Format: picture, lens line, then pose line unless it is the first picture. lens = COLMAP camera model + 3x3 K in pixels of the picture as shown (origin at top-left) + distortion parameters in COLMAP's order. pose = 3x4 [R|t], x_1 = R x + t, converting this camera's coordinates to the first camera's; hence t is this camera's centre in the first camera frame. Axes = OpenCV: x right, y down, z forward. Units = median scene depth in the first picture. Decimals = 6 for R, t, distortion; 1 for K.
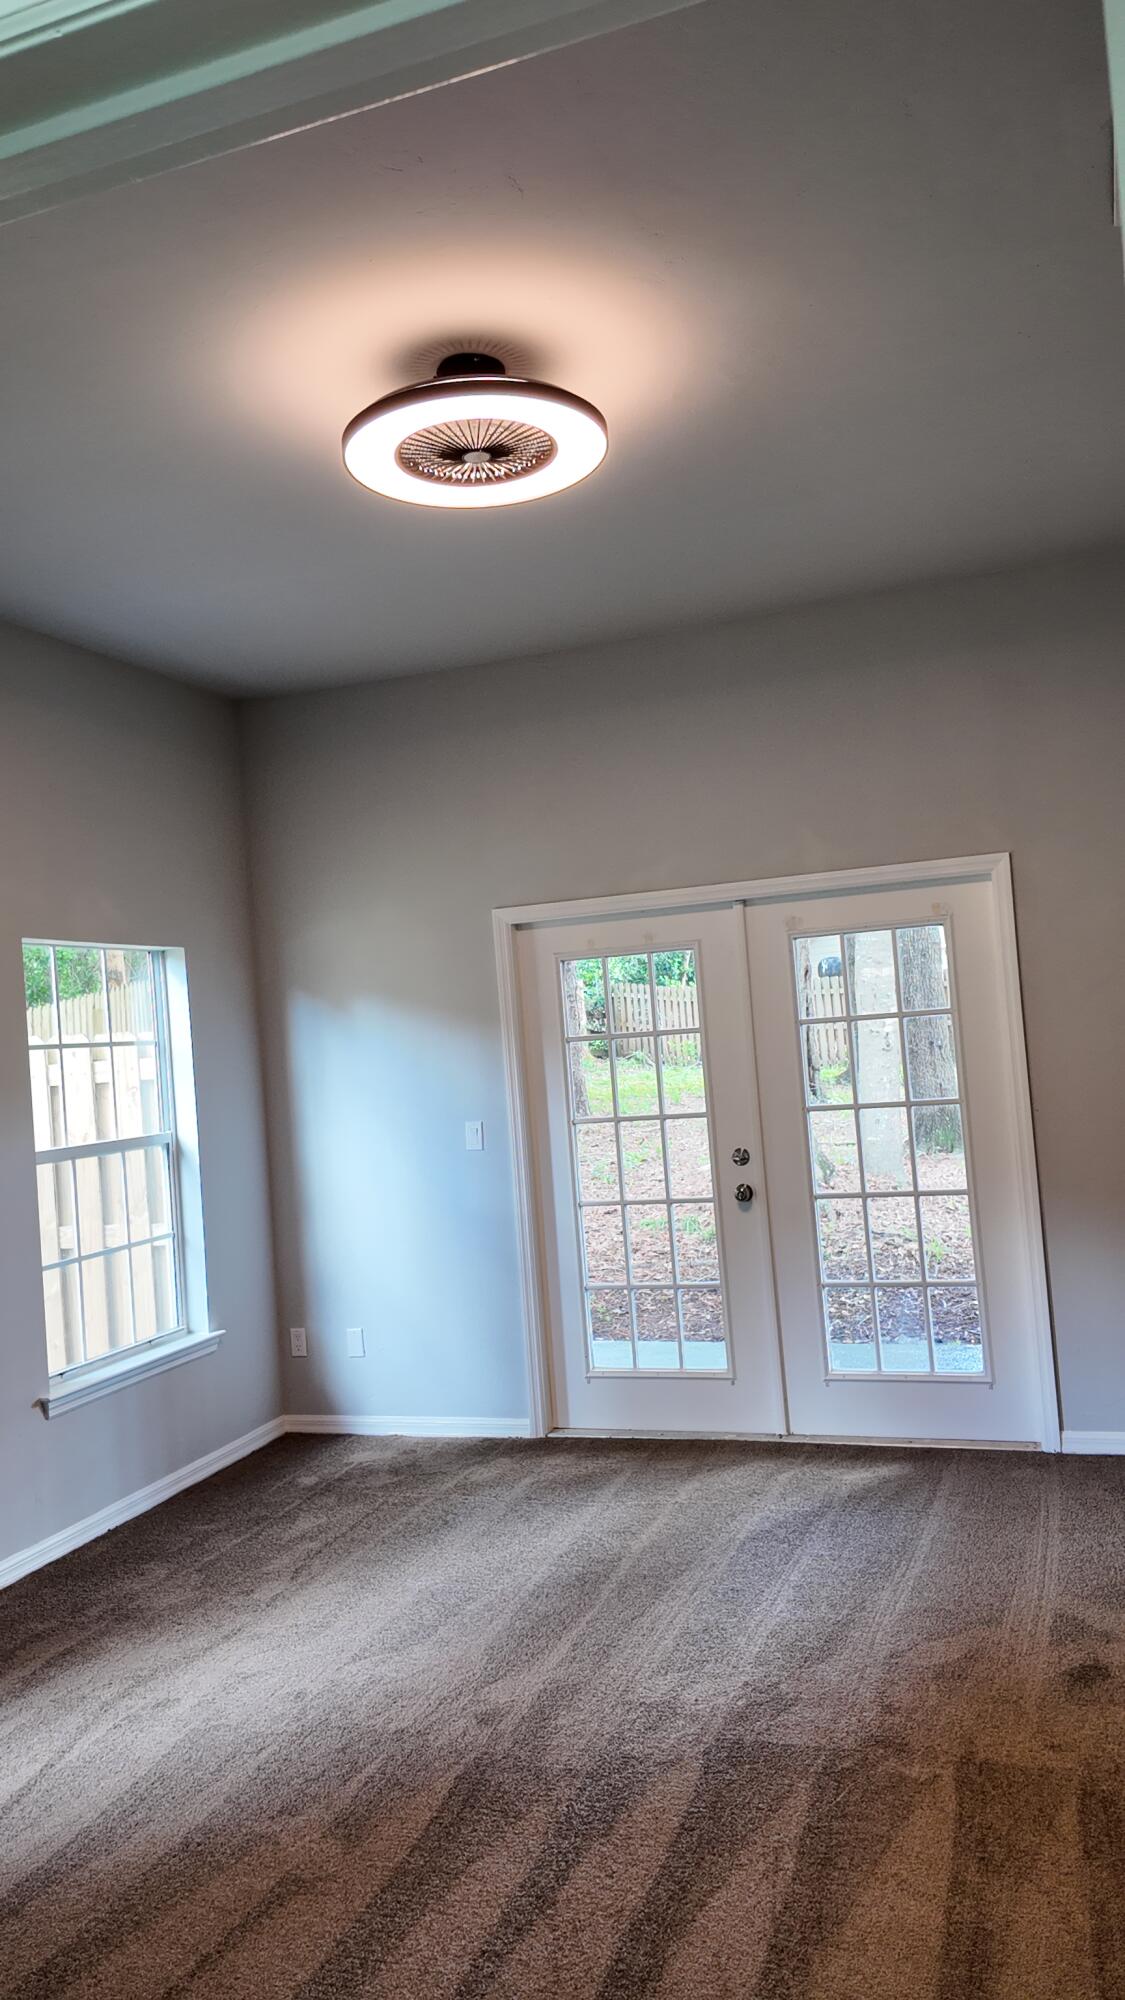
lens RADIAL K [[1432.4, 0, 562.5], [0, 1432.4, 1000.0], [0, 0, 1]] dist [0.056039, -0.188251]
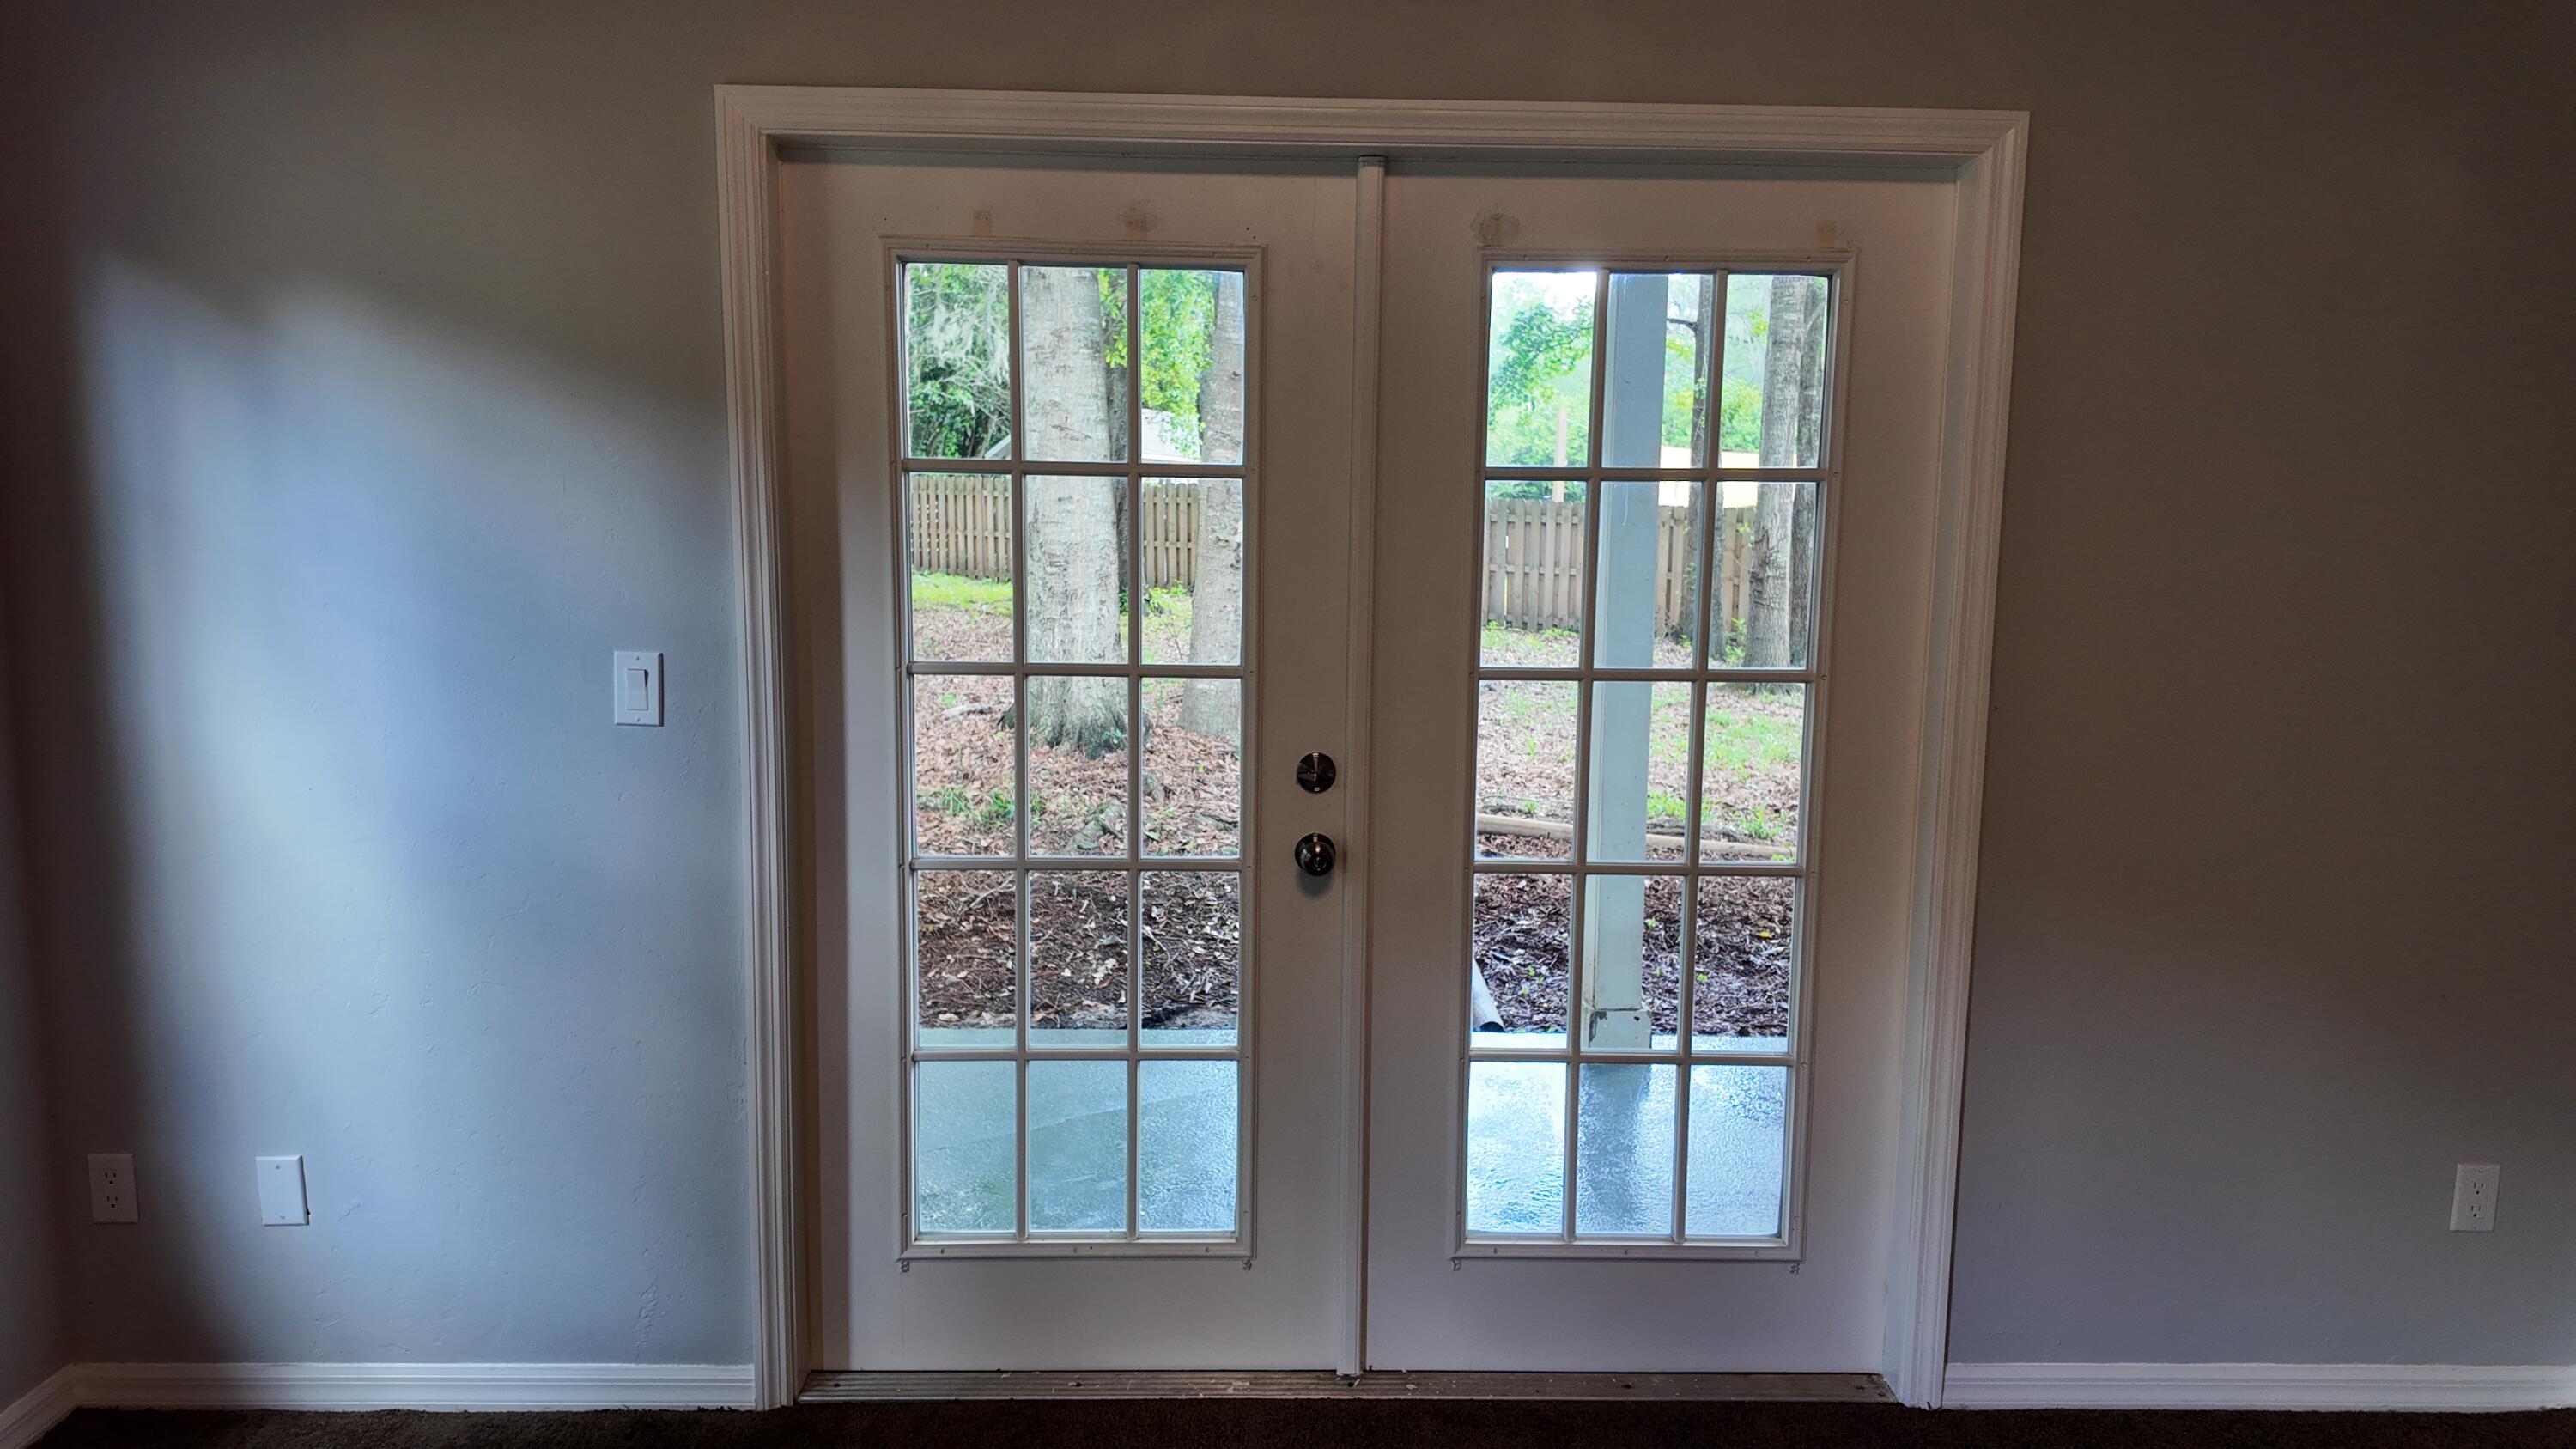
lens RADIAL K [[1743.3, 0, 1418.1], [0, 1743.3, 730.4], [0, 0, 1]] dist [0.002527, 0.002950]
pose [[0.927582, 0.043582, 0.371069, -0.042091], [-0.091370, 0.989477, 0.112191, 0.035177], [-0.362275, -0.137971, 0.921803, 0.507444]]
